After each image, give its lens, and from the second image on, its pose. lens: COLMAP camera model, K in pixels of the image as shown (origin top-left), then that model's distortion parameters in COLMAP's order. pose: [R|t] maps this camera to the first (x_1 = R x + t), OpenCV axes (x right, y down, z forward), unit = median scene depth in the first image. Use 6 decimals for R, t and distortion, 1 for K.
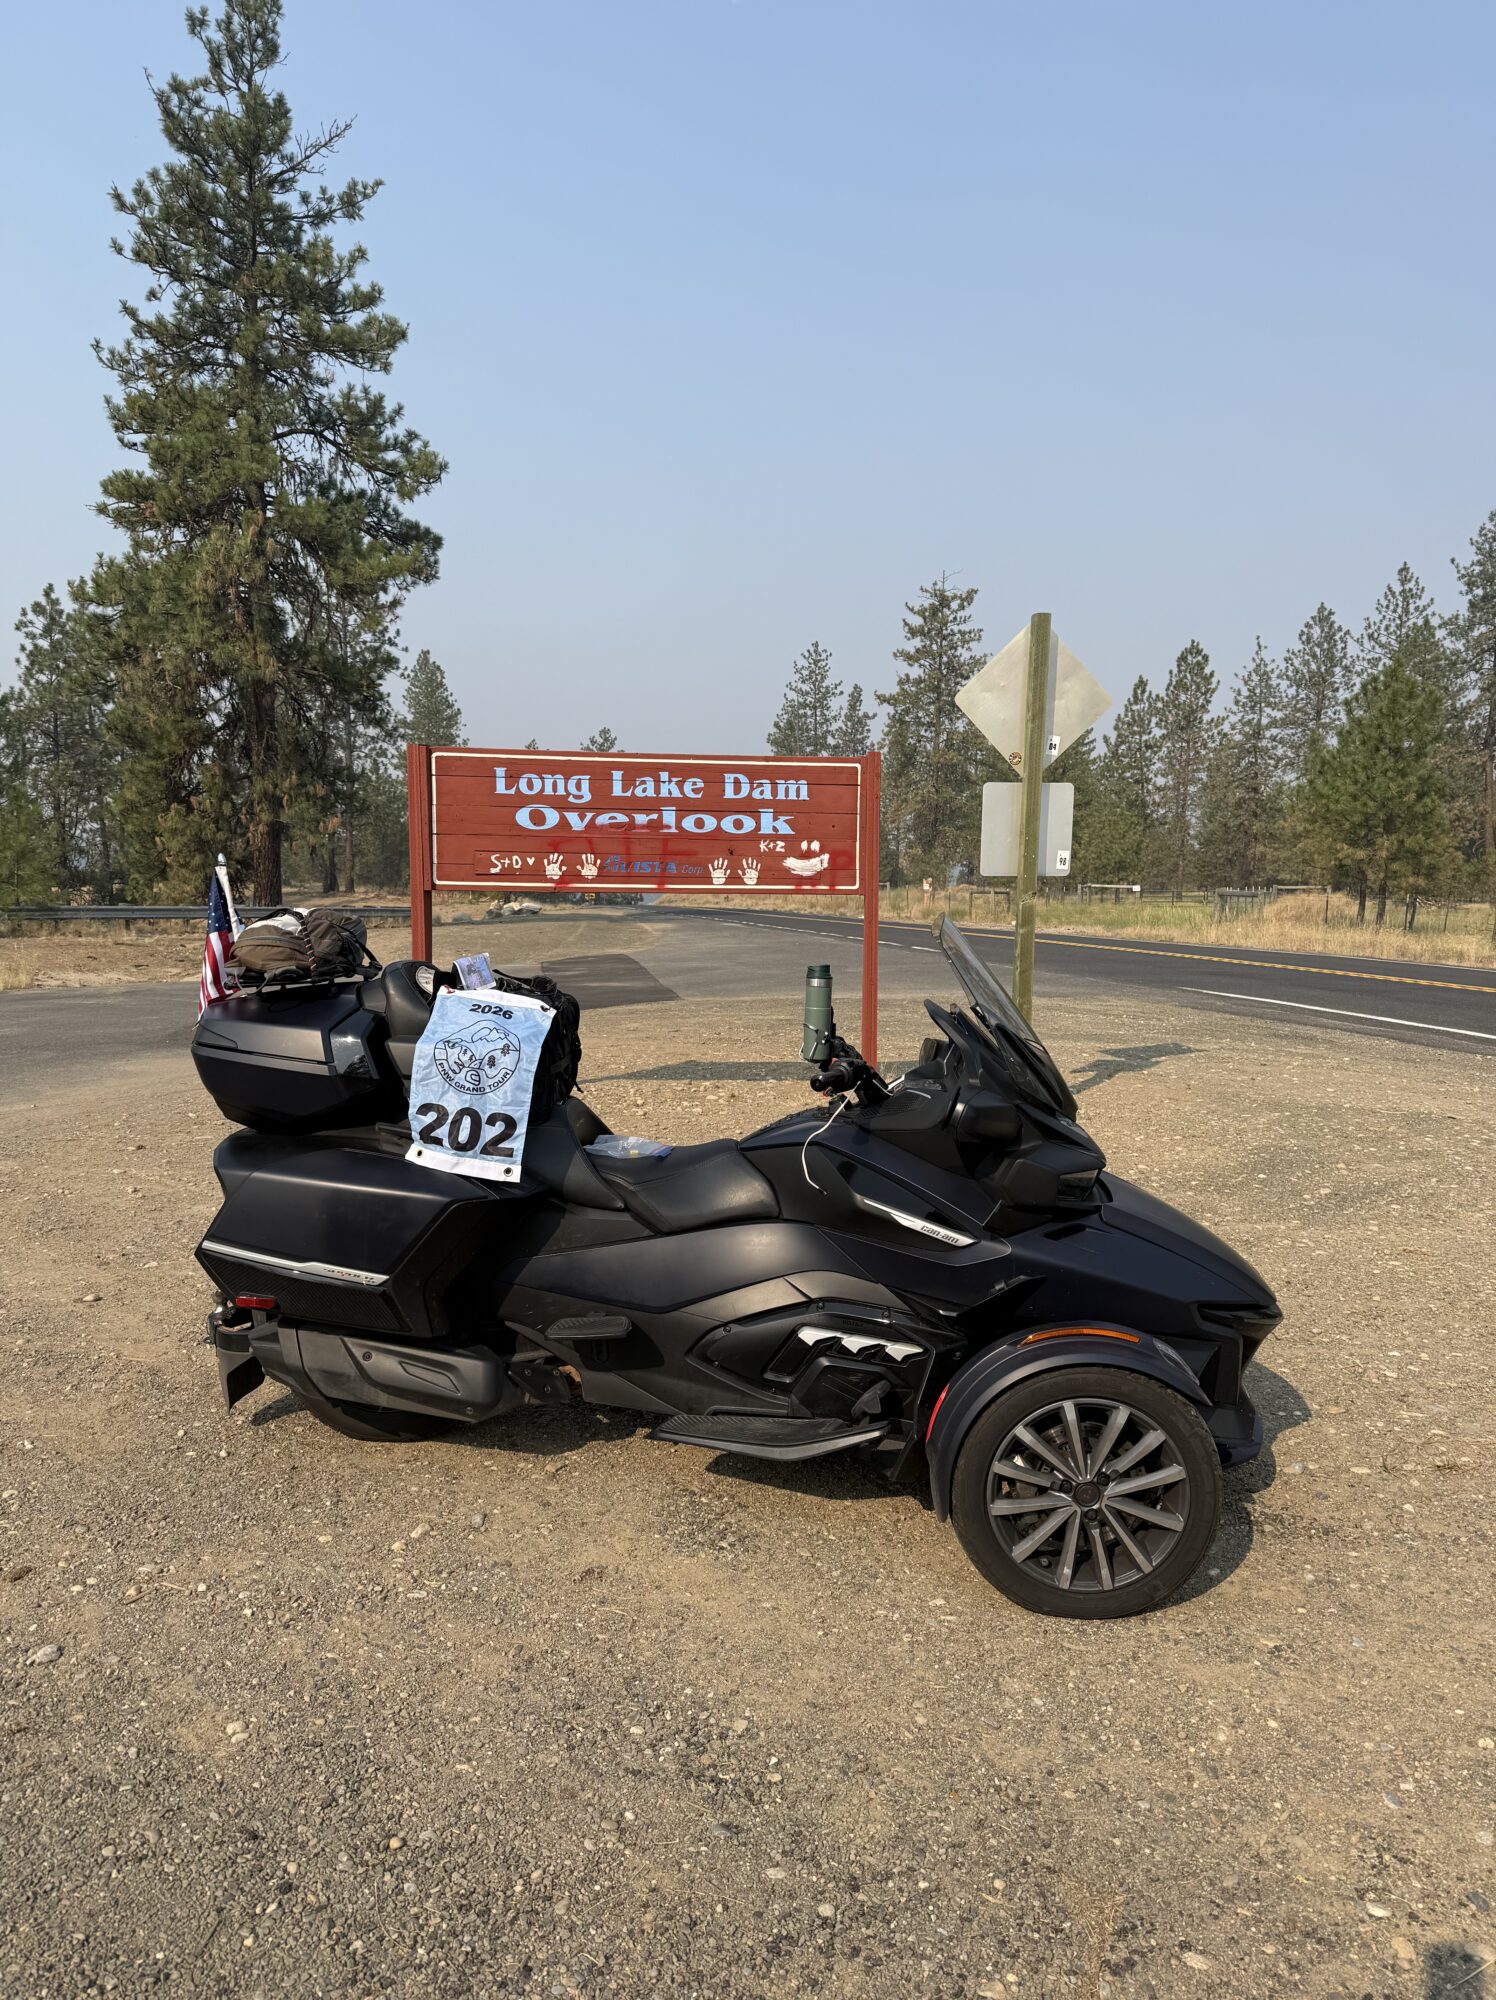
lens RADIAL K [[1390.1, 0, 718.8], [0, 1390.1, 1021.0], [0, 0, 1]] dist [0.073083, -0.079257]
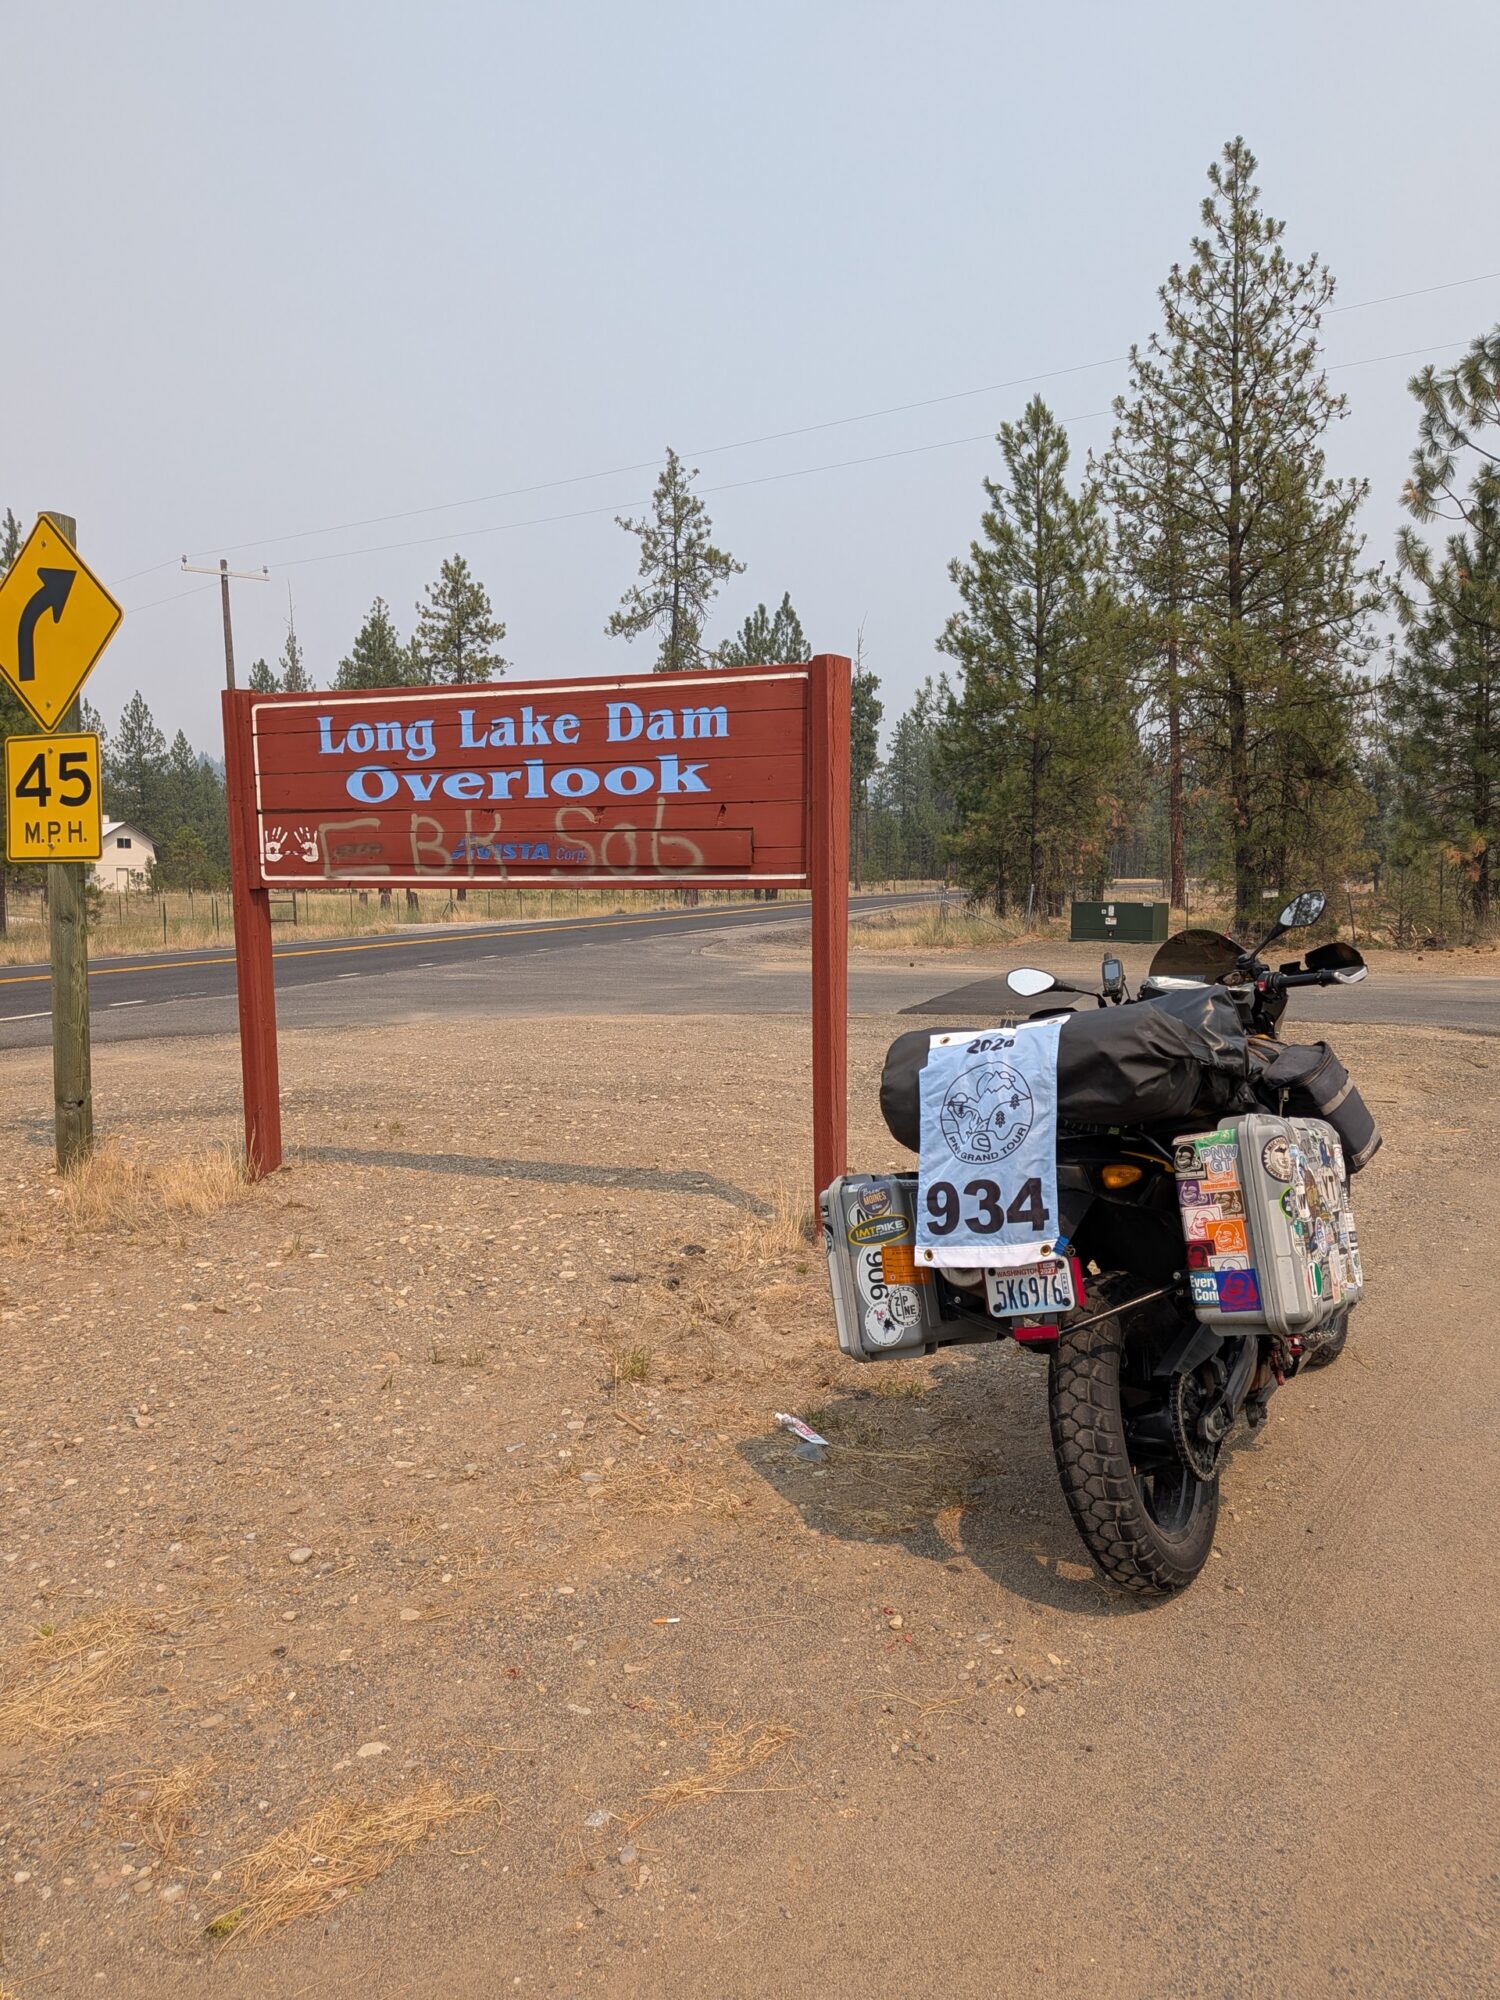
lens RADIAL K [[1429.8, 0, 769.2], [0, 1429.8, 1023.5], [0, 0, 1]] dist [0.063779, -0.072464]
pose [[0.907627, 0.021659, -0.419218, 0.088614], [-0.017007, 0.999745, 0.014831, -0.009447], [0.419432, -0.006331, 0.907765, 0.102333]]
